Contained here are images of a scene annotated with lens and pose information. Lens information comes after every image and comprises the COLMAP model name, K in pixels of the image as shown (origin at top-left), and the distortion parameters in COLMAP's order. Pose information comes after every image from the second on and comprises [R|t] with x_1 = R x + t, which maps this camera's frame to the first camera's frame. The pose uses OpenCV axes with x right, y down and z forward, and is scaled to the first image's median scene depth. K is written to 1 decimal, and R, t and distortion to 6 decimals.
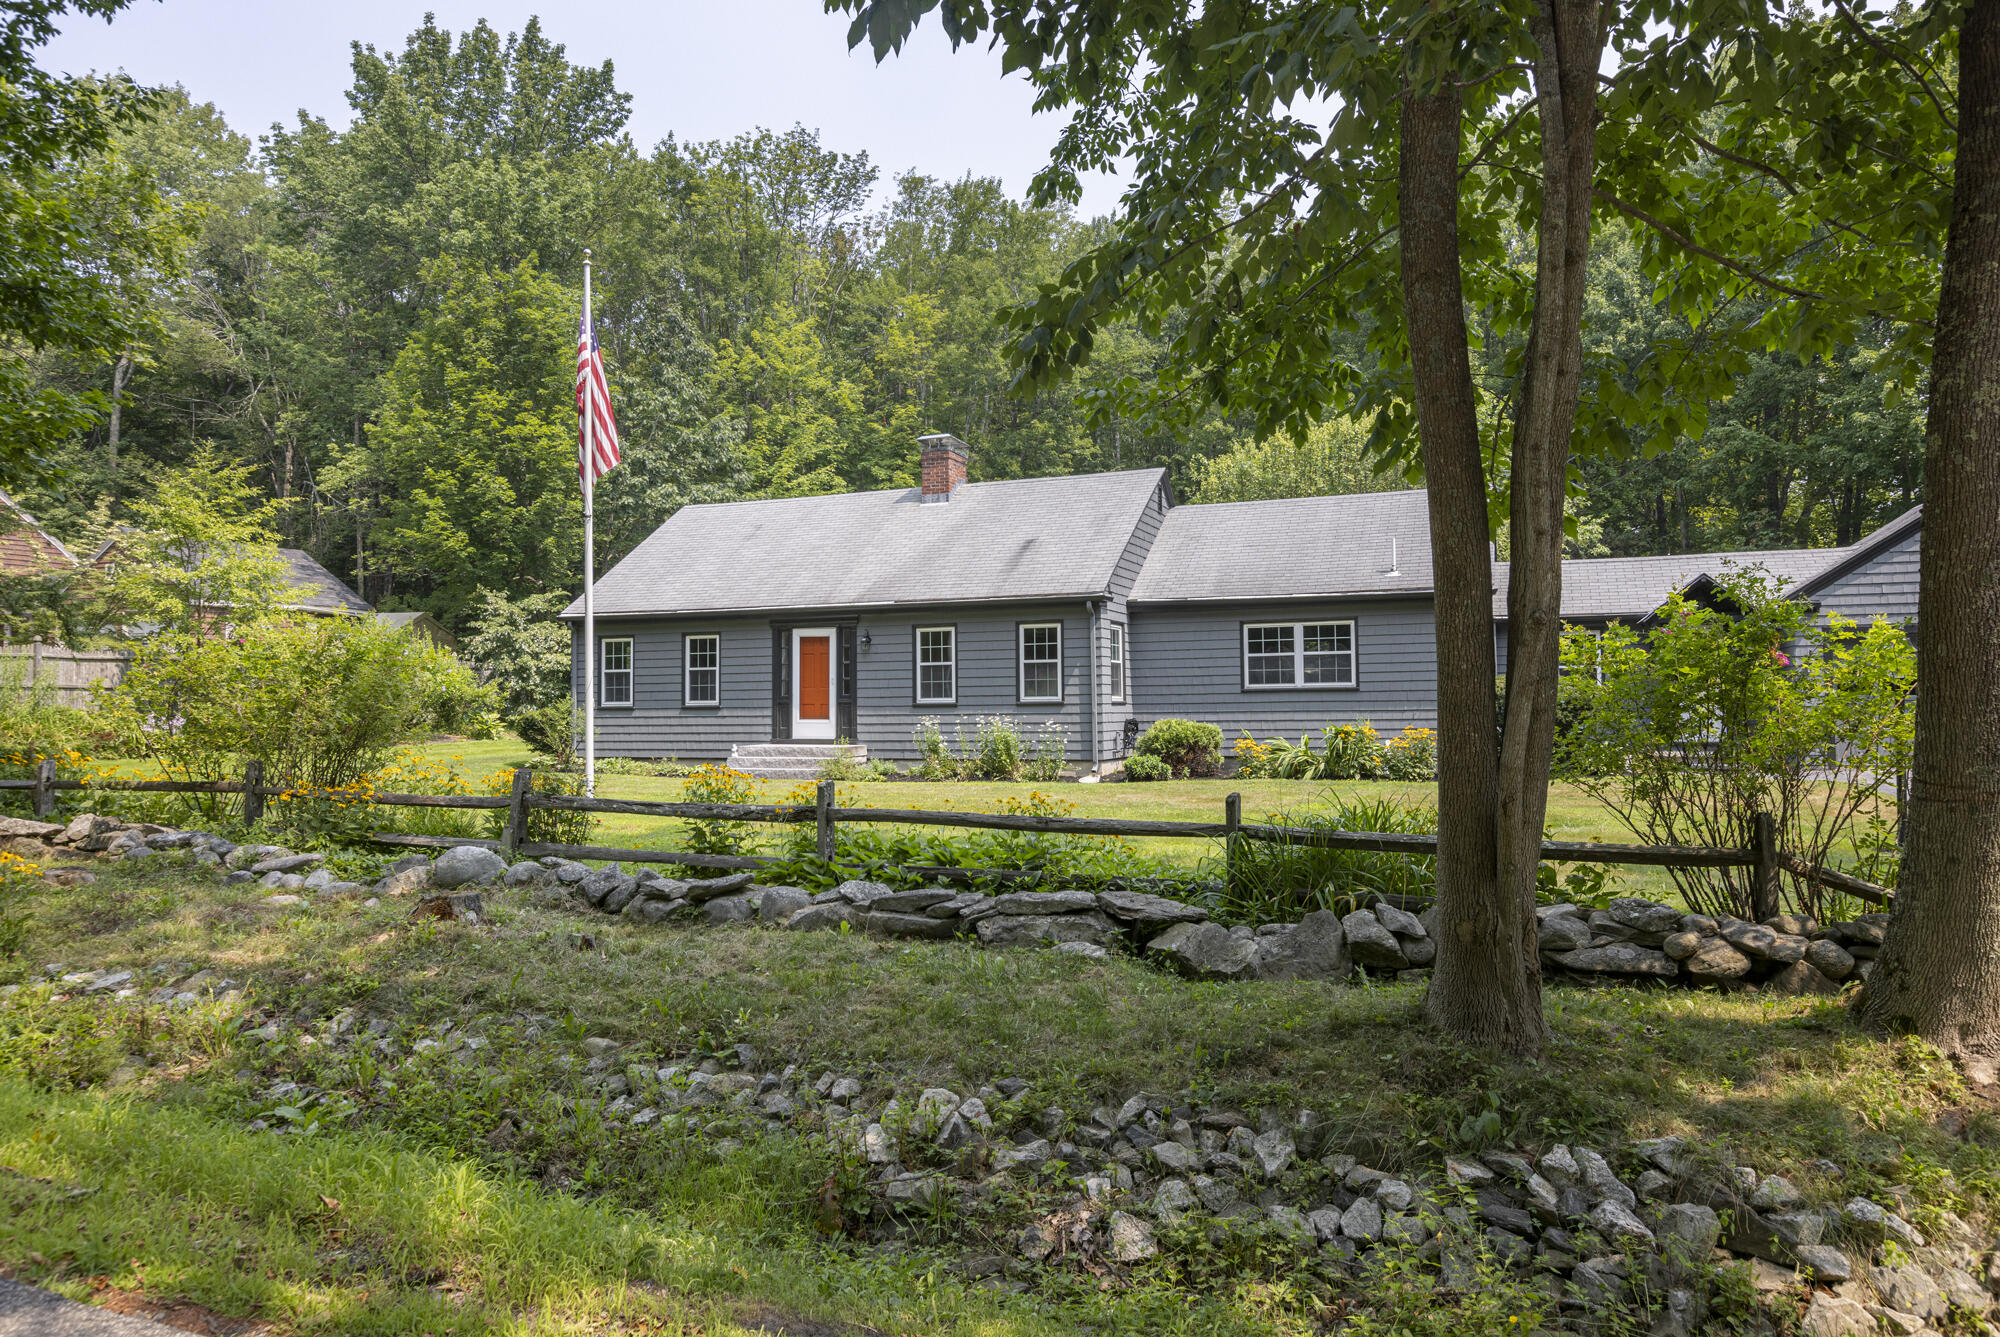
lens RADIAL K [[1443.1, 0, 1114.1], [0, 1443.1, 633.8], [0, 0, 1]] dist [-0.000734, -0.000441]
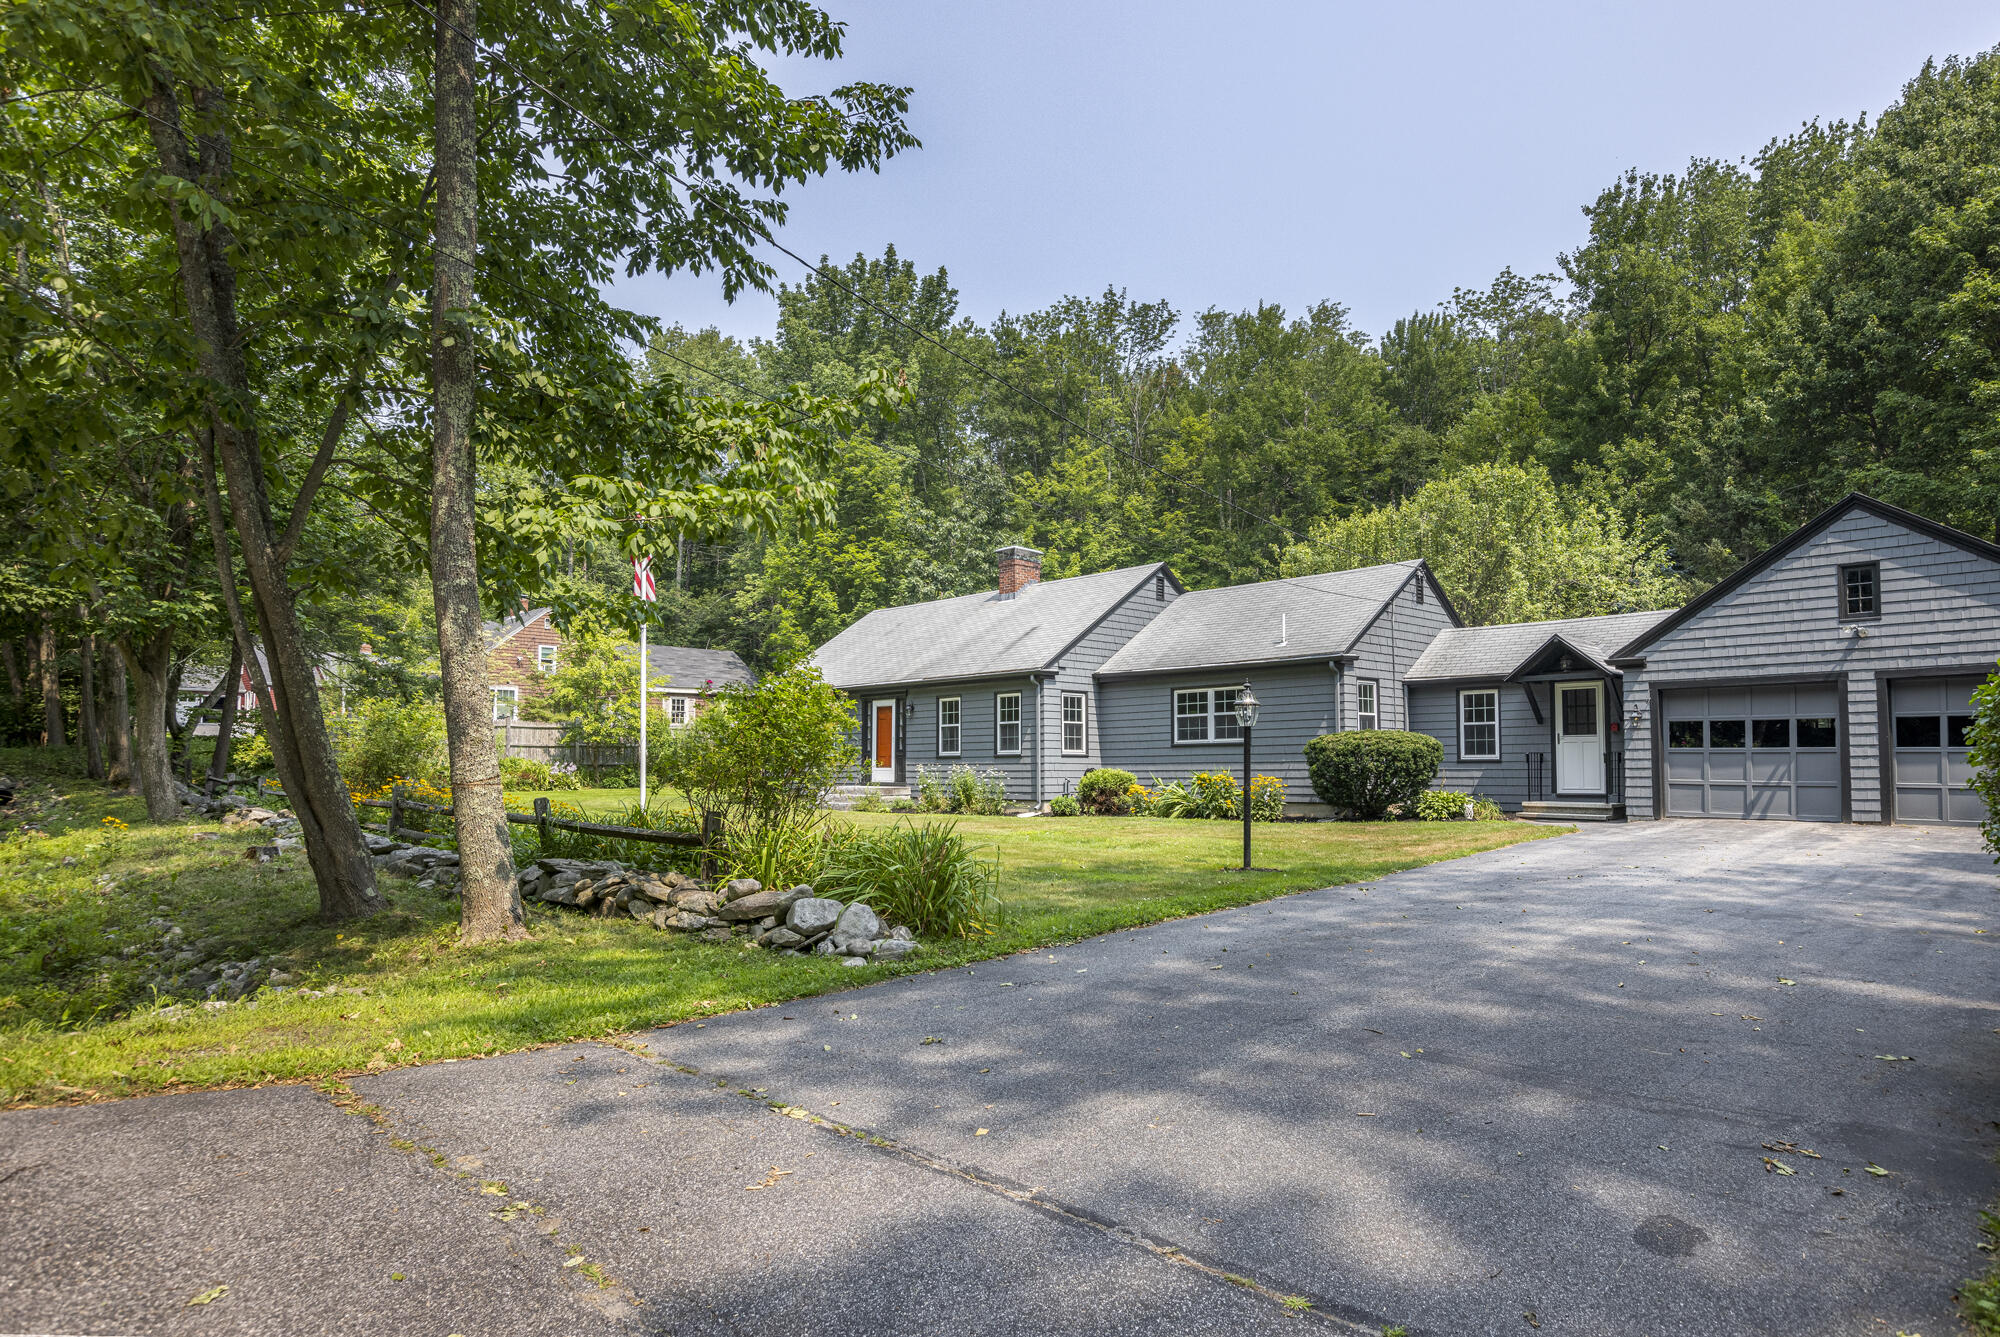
lens RADIAL K [[1286.7, 0, 1006.7], [0, 1286.7, 693.0], [0, 0, 1]] dist [-0.014676, 0.004865]
pose [[0.896891, -0.019989, -0.441801, 0.429968], [0.015996, 0.999791, -0.012760, 0.006726], [0.441963, 0.004377, 0.897023, -0.024982]]
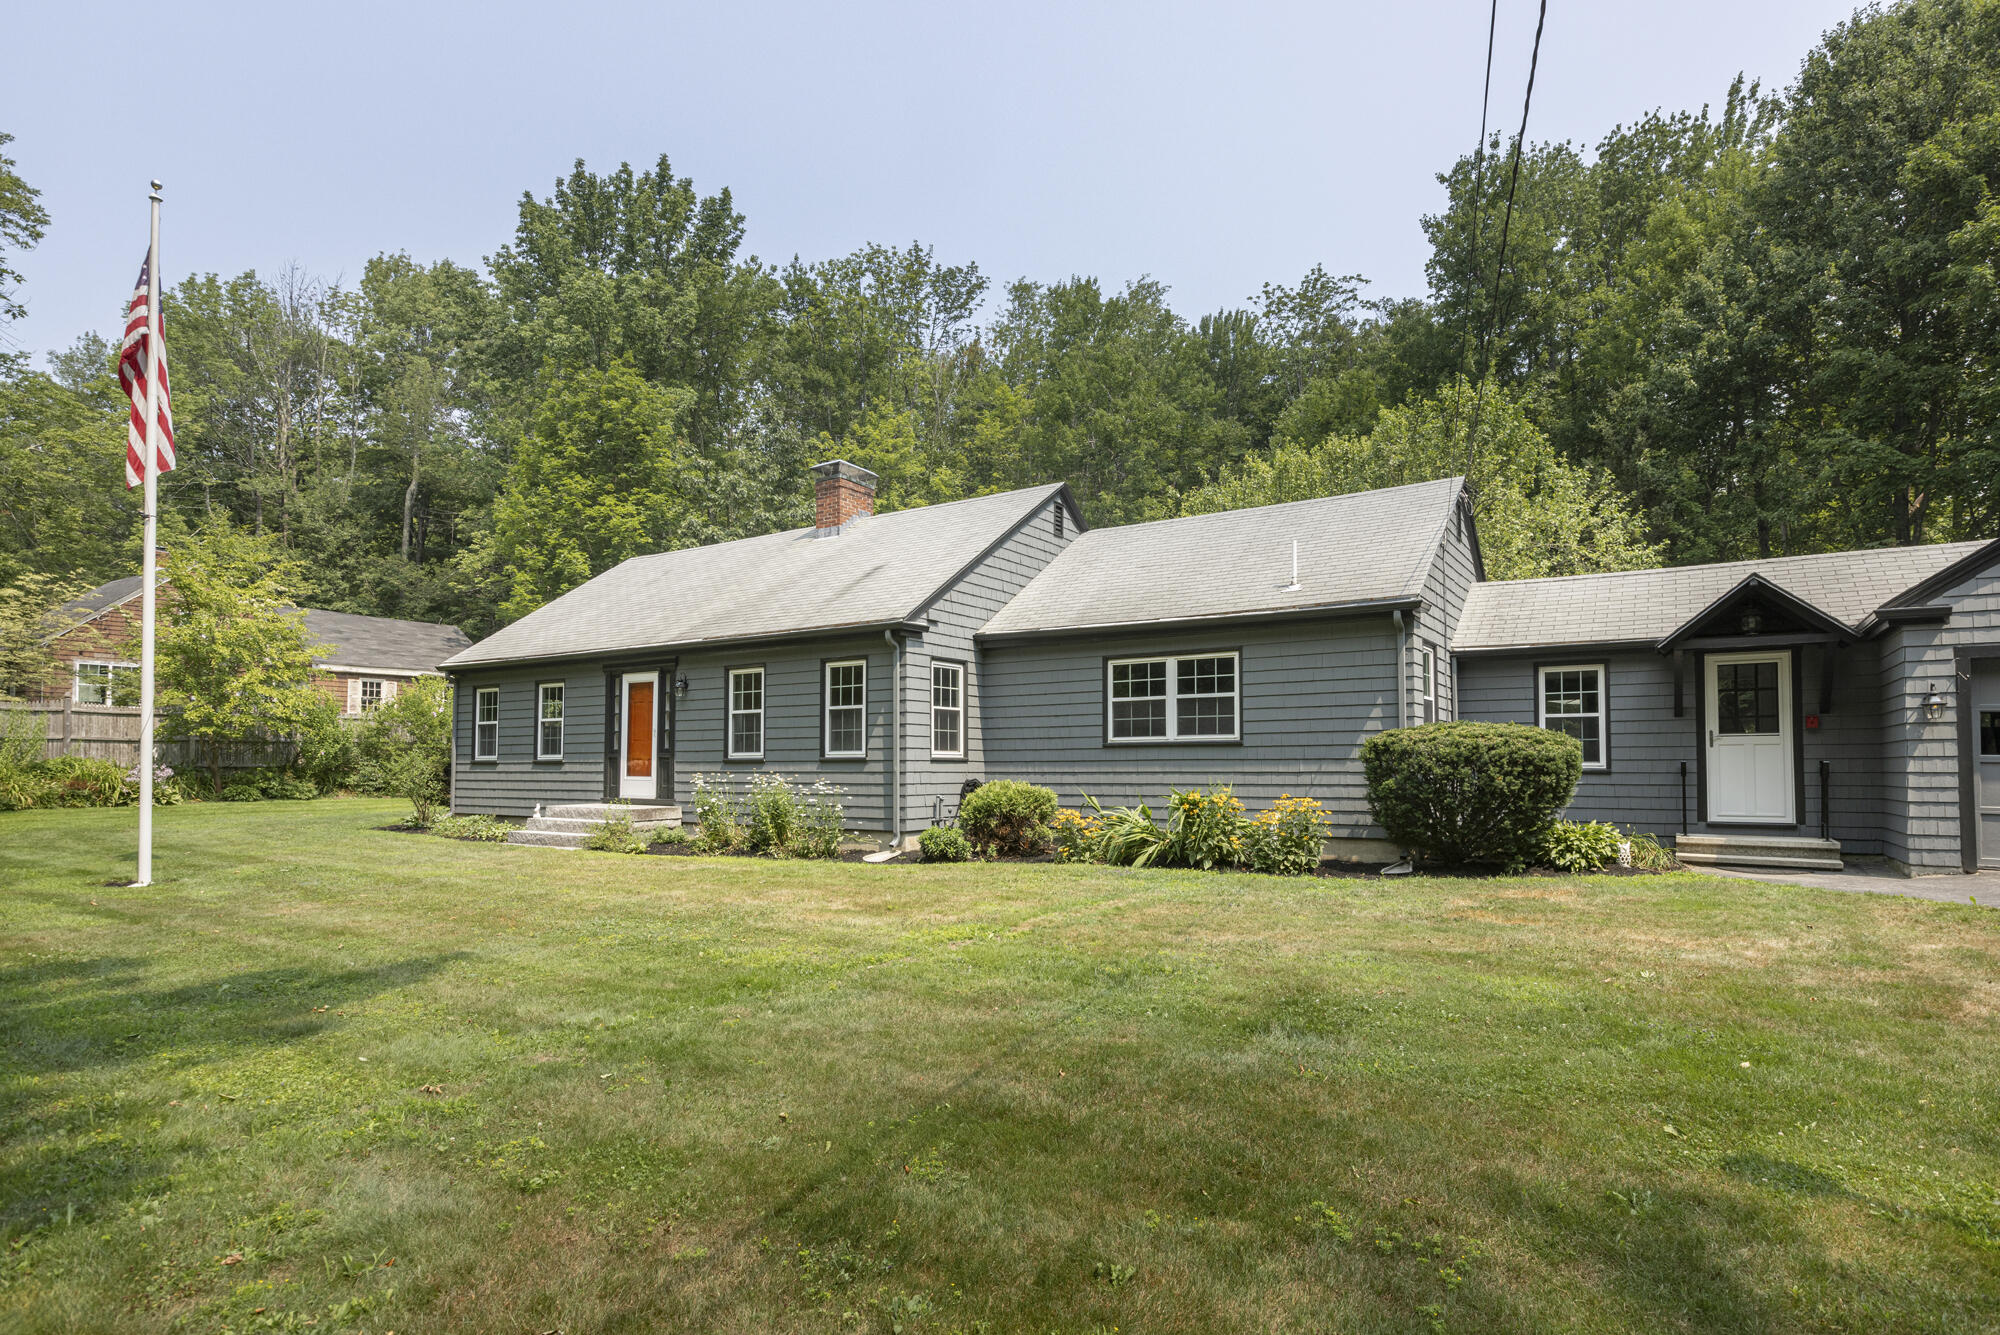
lens RADIAL K [[1144.7, 0, 1050.9], [0, 1144.7, 726.7], [0, 0, 1]] dist [-0.007001, 0.000122]
pose [[0.975587, 0.000756, -0.219612, 0.191855], [0.002558, 0.999887, 0.014808, 0.019538], [0.219598, -0.015009, 0.975475, 0.379715]]
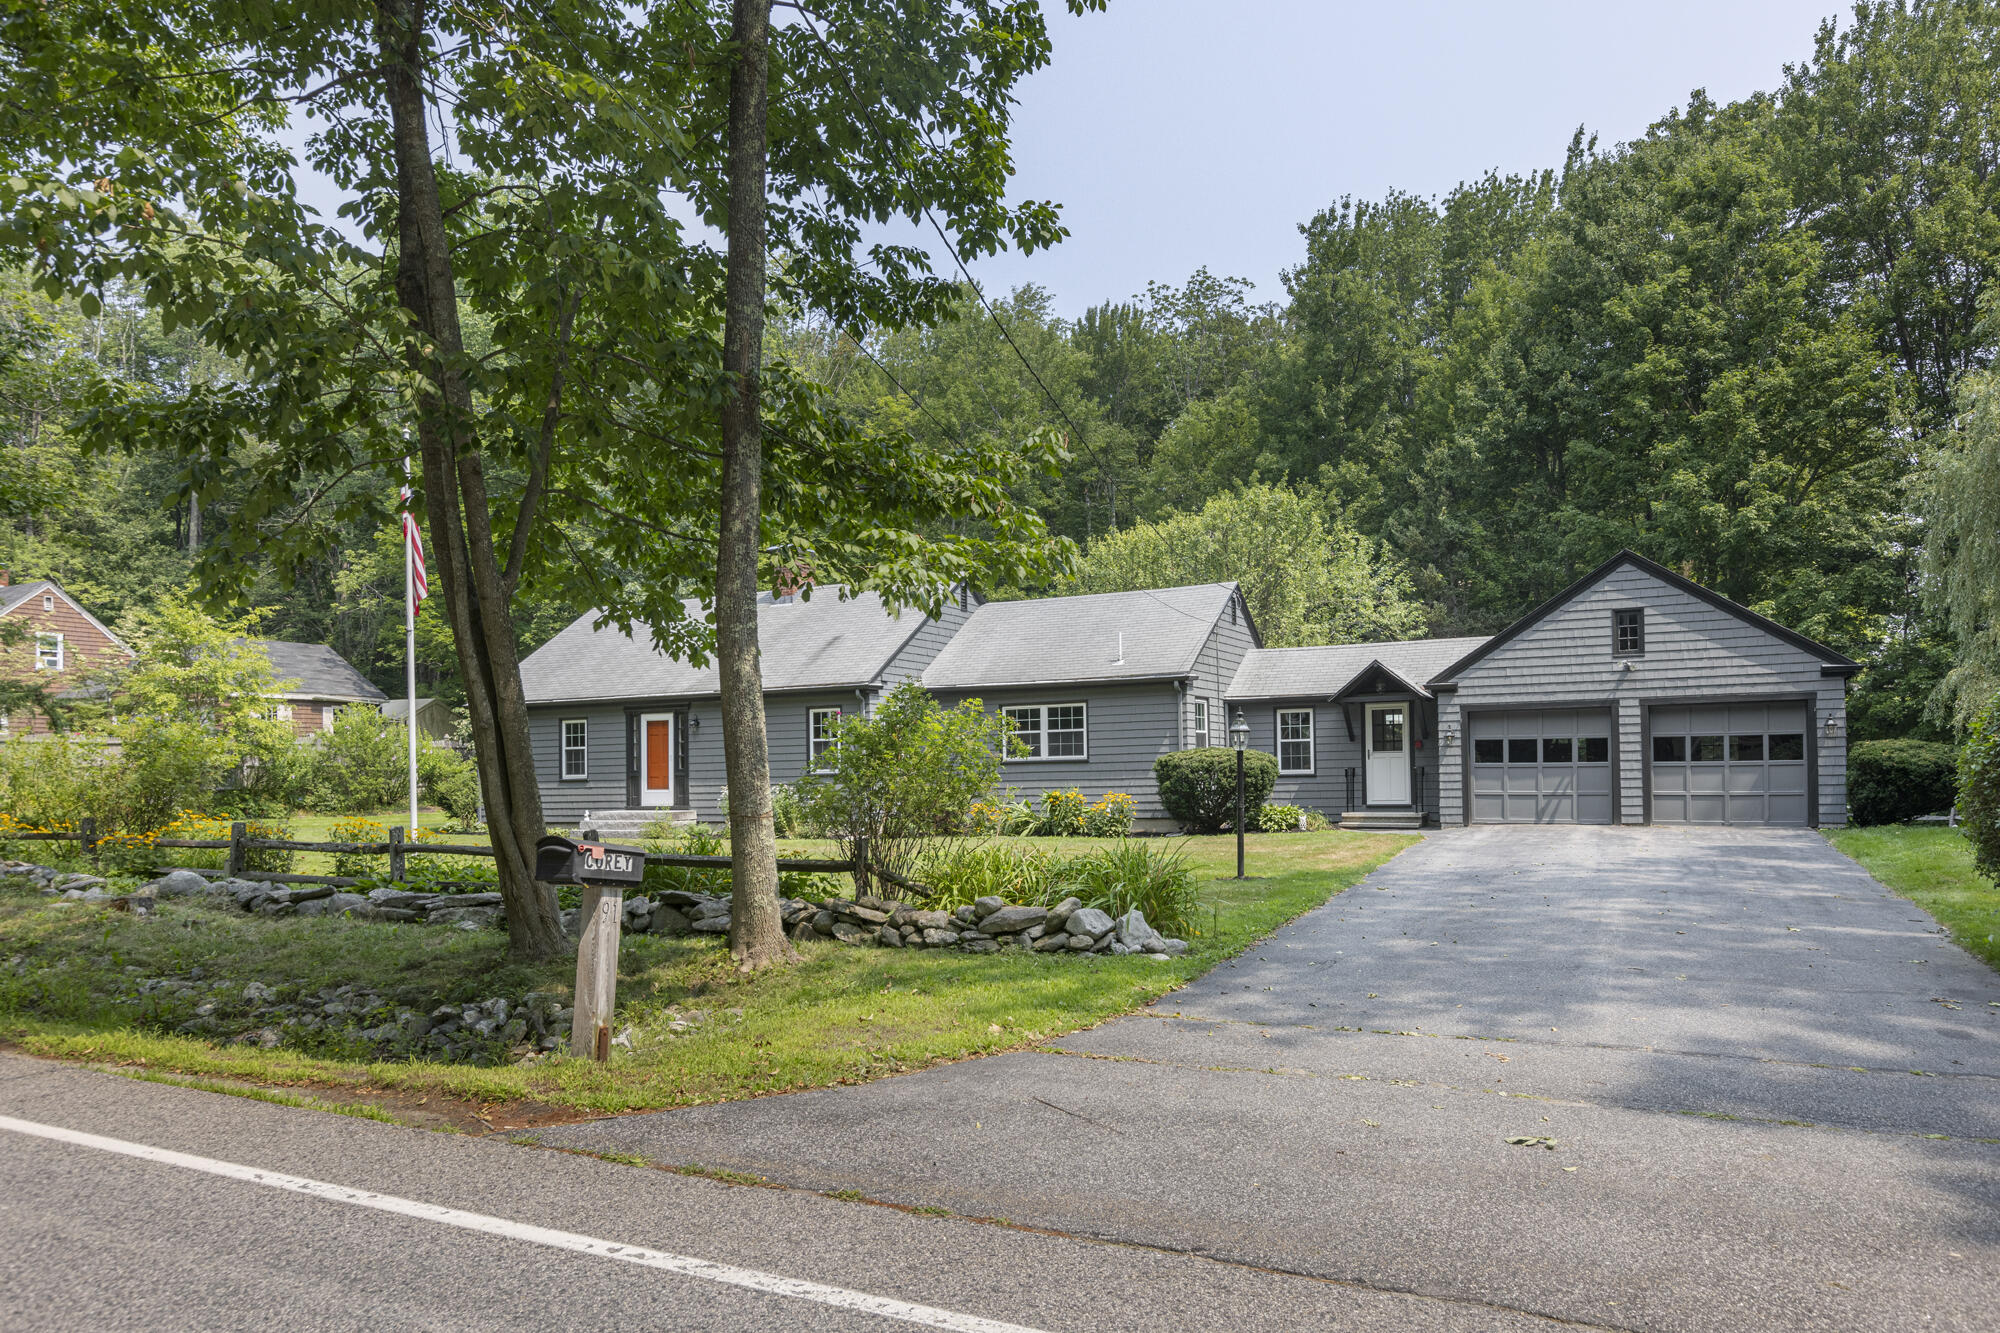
lens RADIAL K [[1478.6, 0, 1127.0], [0, 1478.6, 737.7], [0, 0, 1]] dist [-0.006890, -0.000225]
pose [[0.996876, -0.009083, -0.078464, 0.280165], [0.010815, 0.999707, 0.021677, -0.006305], [0.078244, -0.022458, 0.996681, -0.193727]]
